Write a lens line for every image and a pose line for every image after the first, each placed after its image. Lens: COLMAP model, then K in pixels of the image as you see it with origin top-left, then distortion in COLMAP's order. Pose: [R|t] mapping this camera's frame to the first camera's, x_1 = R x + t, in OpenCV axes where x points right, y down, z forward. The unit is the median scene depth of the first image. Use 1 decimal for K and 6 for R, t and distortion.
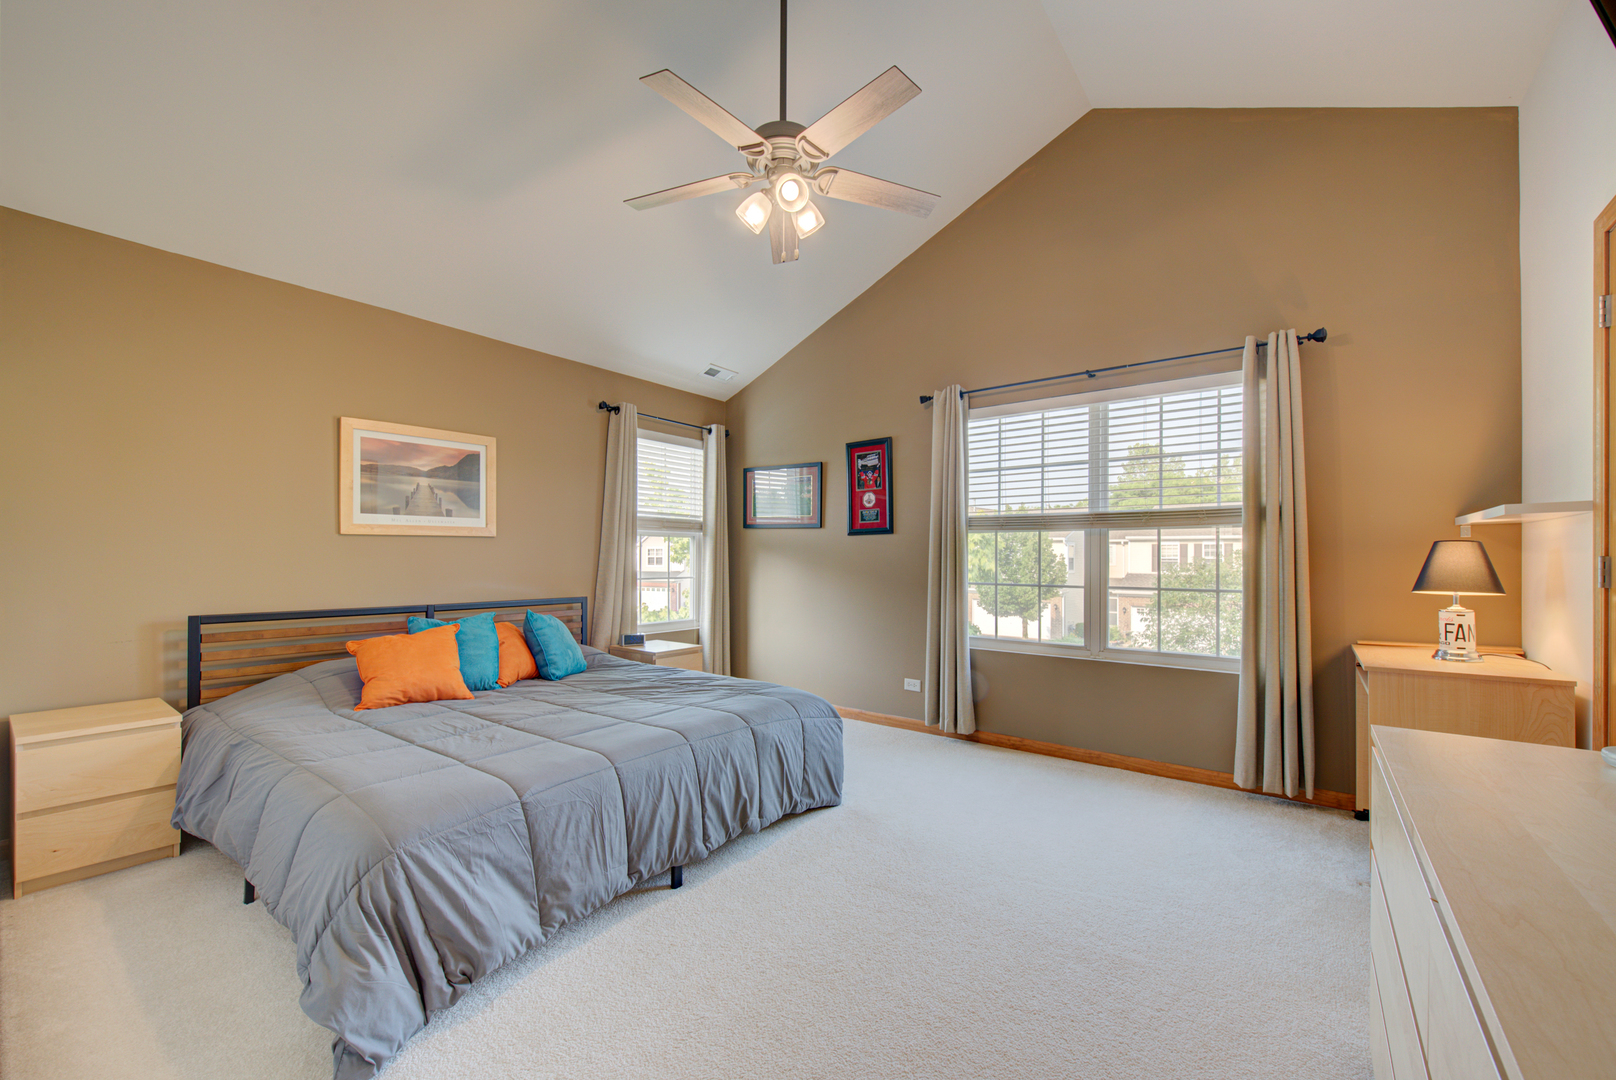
lens RADIAL K [[654.9, 0, 813.2], [0, 654.9, 553.4], [0, 0, 1]] dist [0.000329, -0.000157]
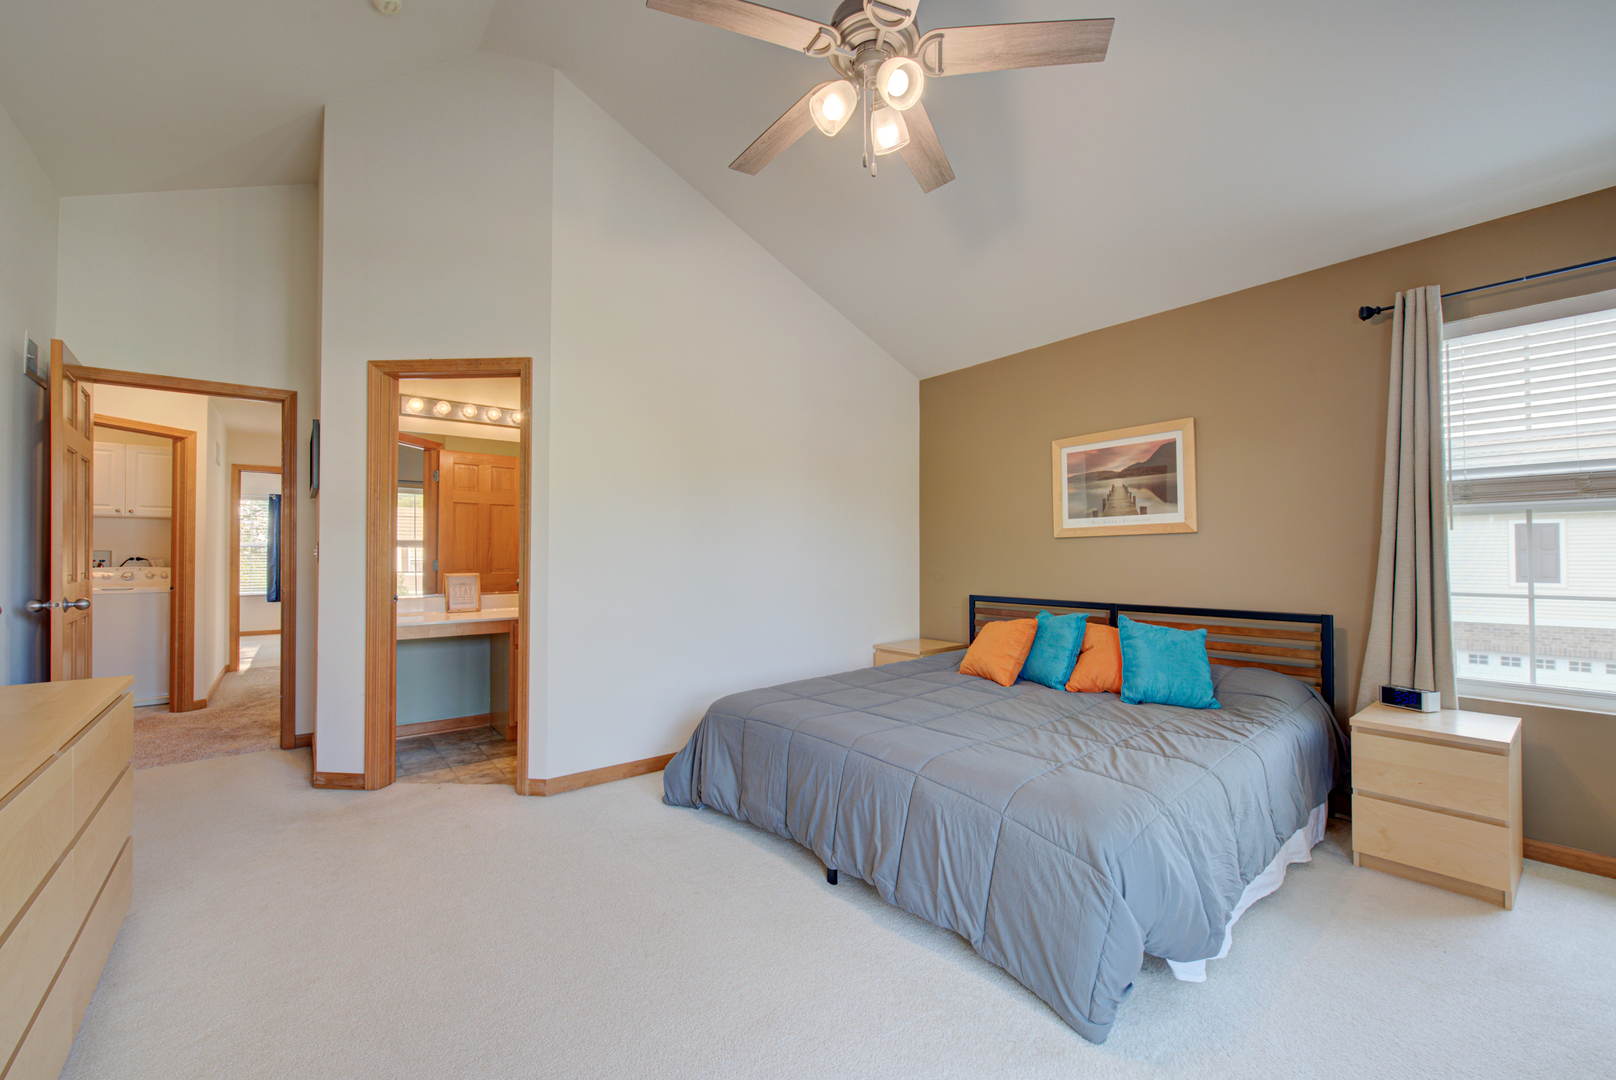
lens RADIAL K [[654.9, 0, 816.3], [0, 654.9, 547.0], [0, 0, 1]] dist [0.000329, -0.000157]
pose [[-0.242216, -0.015772, -0.970094, 0.519386], [0.009438, 0.999782, -0.018611, 0.005518], [0.970177, -0.013663, -0.242014, 0.806066]]
